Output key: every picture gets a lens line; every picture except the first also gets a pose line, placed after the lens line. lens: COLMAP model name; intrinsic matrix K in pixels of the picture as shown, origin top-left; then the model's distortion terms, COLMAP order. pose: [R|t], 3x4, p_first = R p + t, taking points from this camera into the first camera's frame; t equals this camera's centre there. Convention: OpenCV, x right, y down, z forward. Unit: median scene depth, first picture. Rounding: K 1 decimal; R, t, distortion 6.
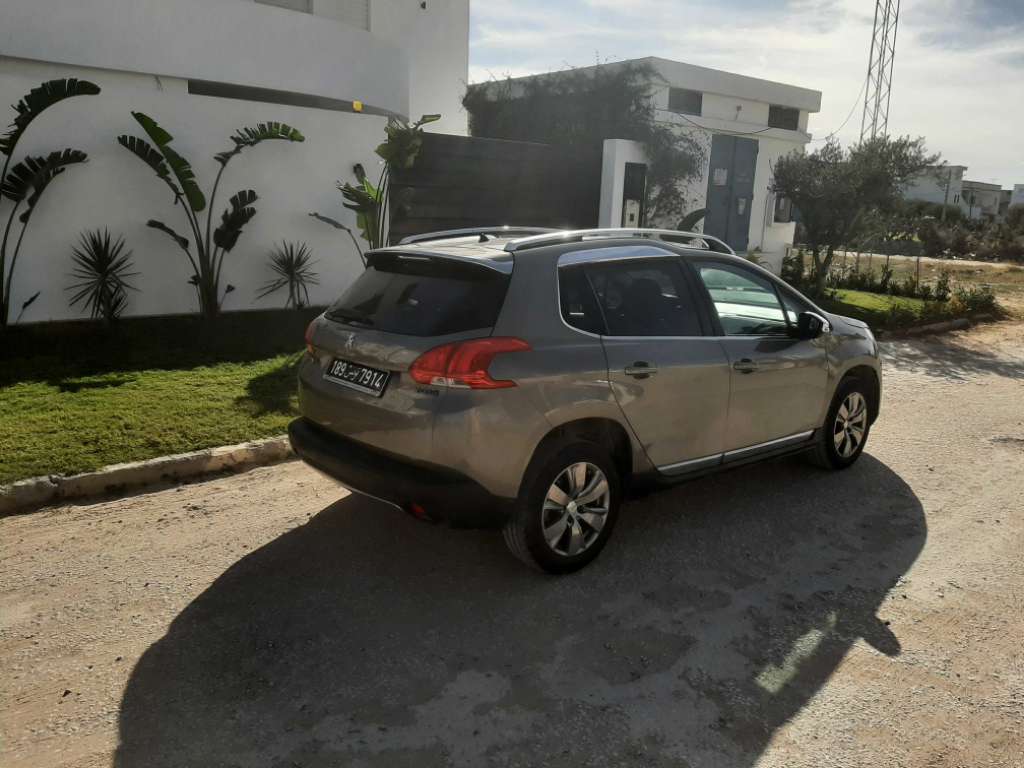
lens RADIAL K [[789.1, 0, 519.1], [0, 789.1, 386.3], [0, 0, 1]] dist [0.081744, -0.149926]
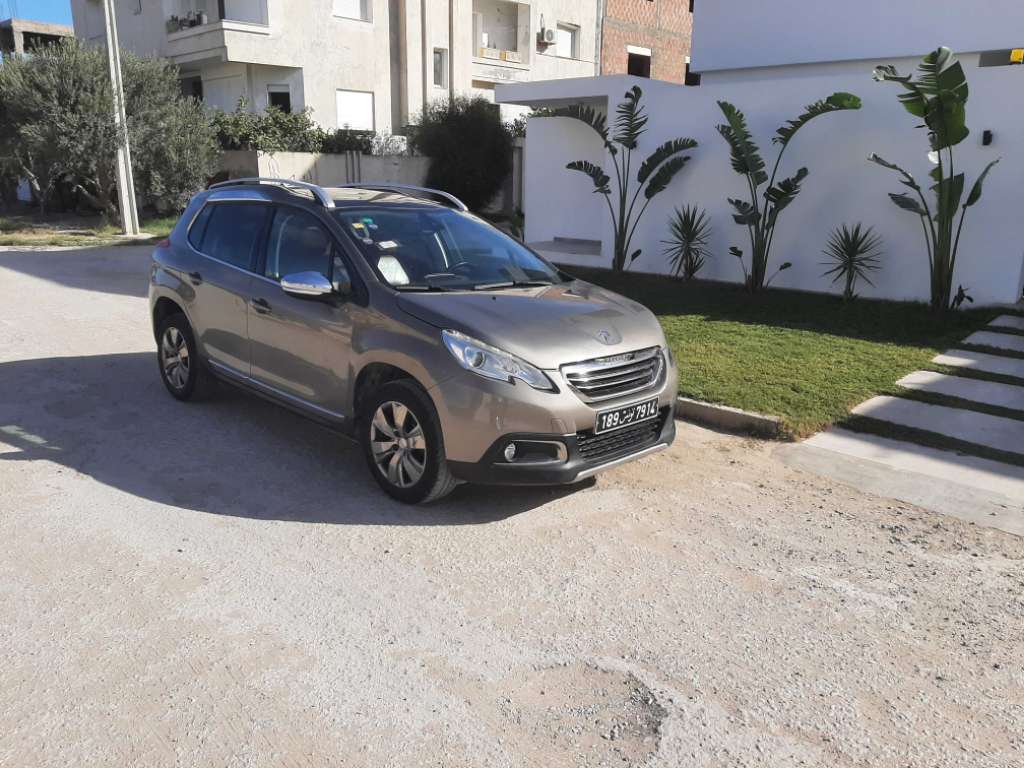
lens RADIAL K [[785.0, 0, 497.7], [0, 785.0, 403.3], [0, 0, 1]] dist [0.072043, -0.139049]
pose [[0.071463, 0.245913, -0.966654, 1.175121], [-0.230713, 0.946926, 0.223838, -0.183027], [0.970394, 0.207024, 0.124406, 1.035938]]
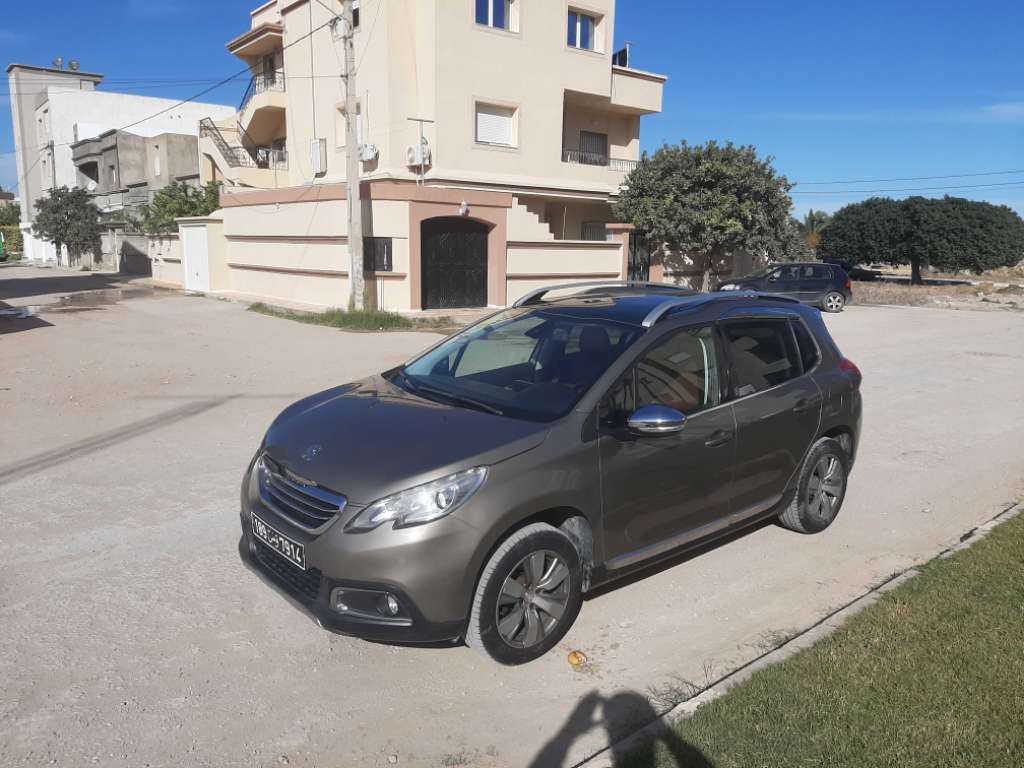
lens RADIAL K [[773.5, 0, 505.6], [0, 773.5, 395.9], [0, 0, 1]] dist [0.064469, -0.103542]
pose [[-0.998296, -0.055863, -0.016855, 0.268101], [-0.057961, 0.916032, 0.396895, -0.422021], [-0.006732, 0.397196, -0.917709, 1.823067]]
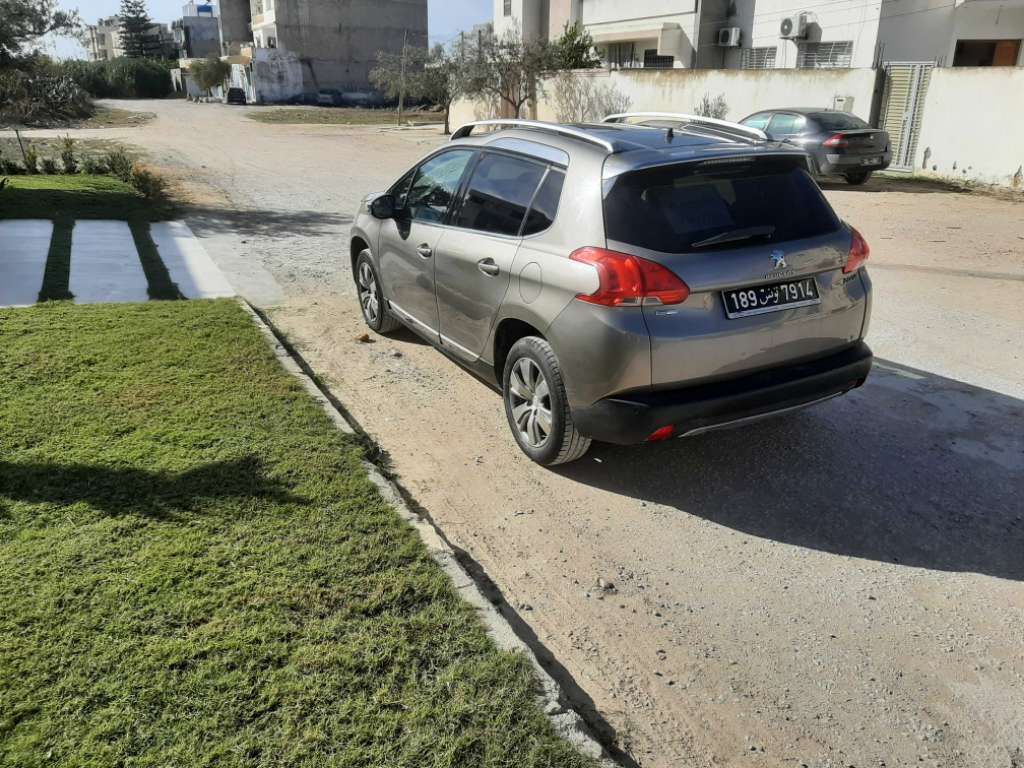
lens RADIAL K [[792.4, 0, 513.3], [0, 792.4, 398.0], [0, 0, 1]] dist [0.039850, -0.085676]
pose [[0.241177, -0.383391, 0.891541, -0.835234], [0.212358, 0.917244, 0.336998, -0.204614], [-0.946962, 0.108049, 0.302635, 0.744761]]
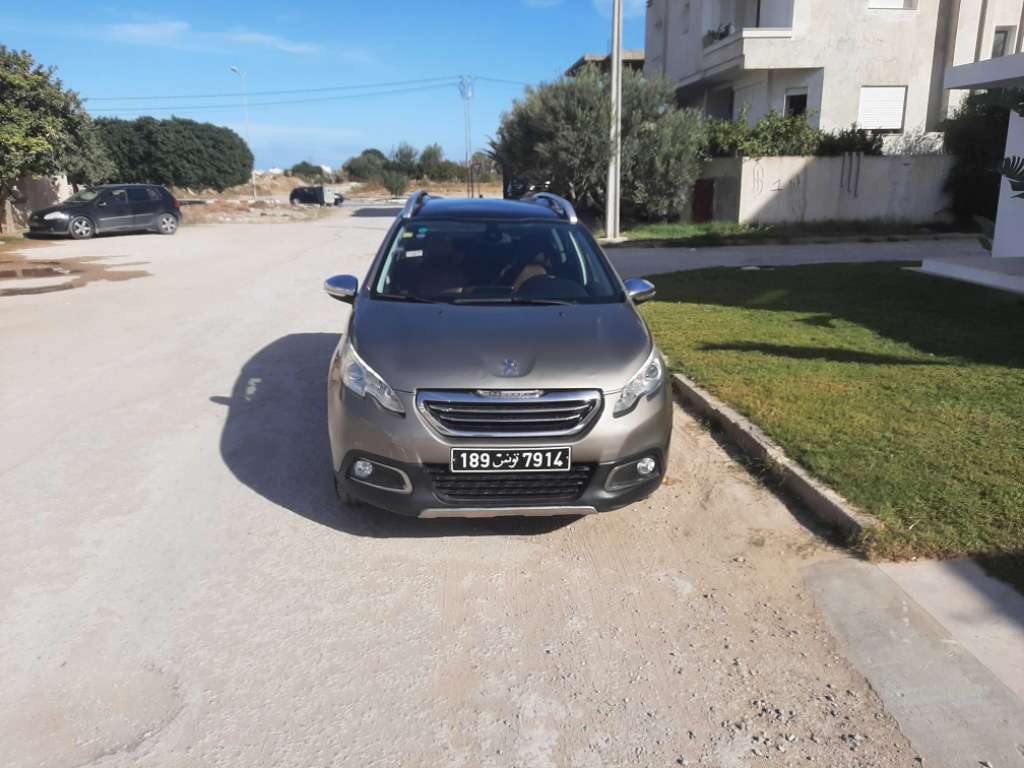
lens RADIAL K [[773.5, 0, 505.6], [0, 773.5, 395.9], [0, 0, 1]] dist [0.064469, -0.103542]
pose [[-0.595158, 0.189190, -0.781021, 0.947986], [-0.187261, 0.912486, 0.363734, -0.315630], [0.781486, 0.362734, -0.507646, 1.565010]]
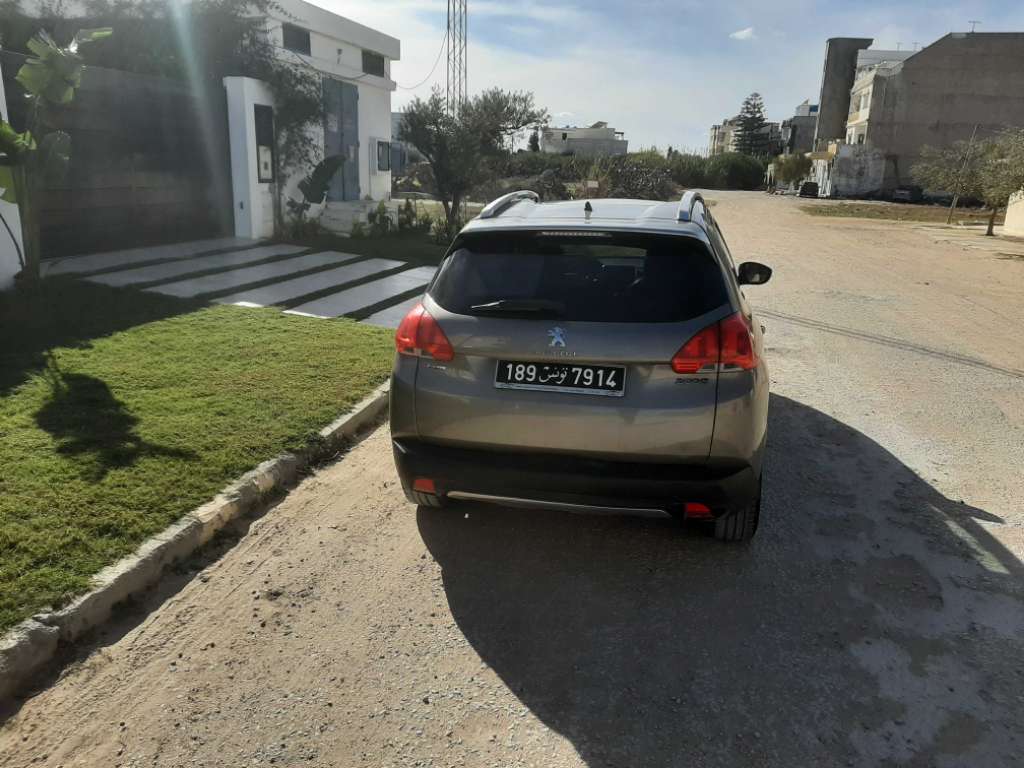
lens RADIAL K [[789.1, 0, 519.1], [0, 789.1, 386.3], [0, 0, 1]] dist [0.081744, -0.149926]
pose [[0.804416, -0.163870, 0.571018, -0.532343], [0.124854, 0.986369, 0.107180, -0.073644], [-0.580798, -0.014924, 0.813911, 0.244472]]
